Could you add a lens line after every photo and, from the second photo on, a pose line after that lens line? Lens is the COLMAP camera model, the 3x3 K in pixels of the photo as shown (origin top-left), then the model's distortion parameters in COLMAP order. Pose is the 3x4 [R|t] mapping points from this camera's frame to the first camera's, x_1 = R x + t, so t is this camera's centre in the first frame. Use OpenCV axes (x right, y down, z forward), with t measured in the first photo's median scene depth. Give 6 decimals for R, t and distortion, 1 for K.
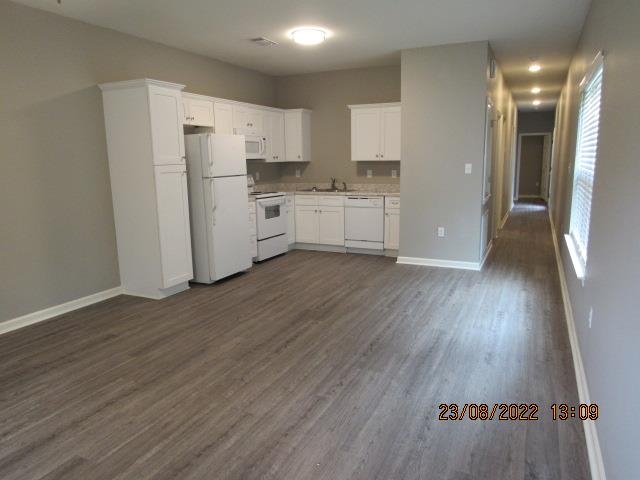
lens RADIAL K [[456.6, 0, 318.2], [0, 456.6, 237.2], [0, 0, 1]] dist [-0.029720, 0.015340]
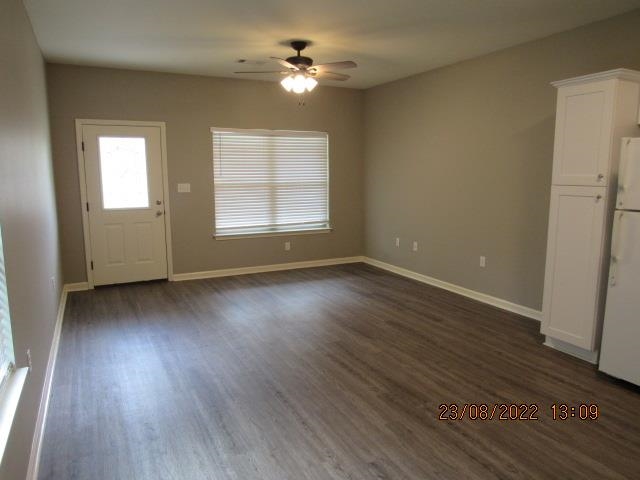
lens RADIAL K [[456.6, 0, 314.1], [0, 456.6, 239.8], [0, 0, 1]] dist [-0.029720, 0.015340]
pose [[-0.617587, 0.127374, -0.776120, 0.485393], [-0.128765, 0.957109, 0.259541, -0.190290], [0.775890, 0.260226, -0.574697, 1.001426]]
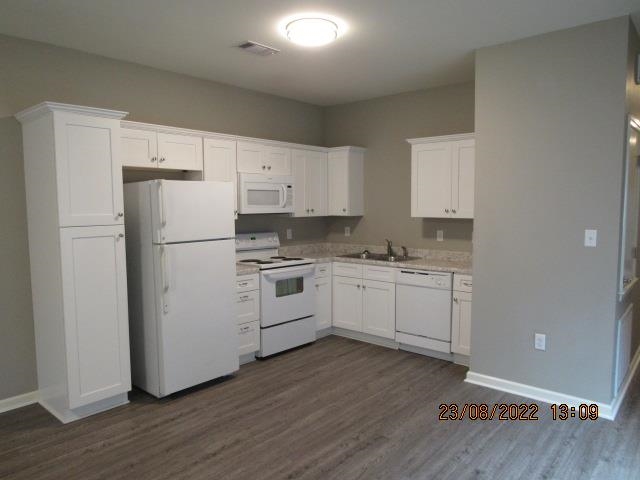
lens RADIAL K [[456.6, 0, 318.9], [0, 456.6, 238.7], [0, 0, 1]] dist [-0.029720, 0.015340]
pose [[0.963248, 0.030194, -0.266910, 0.165371], [-0.054567, 0.994939, -0.084374, -0.090381], [0.263011, 0.095837, 0.960021, 0.392086]]
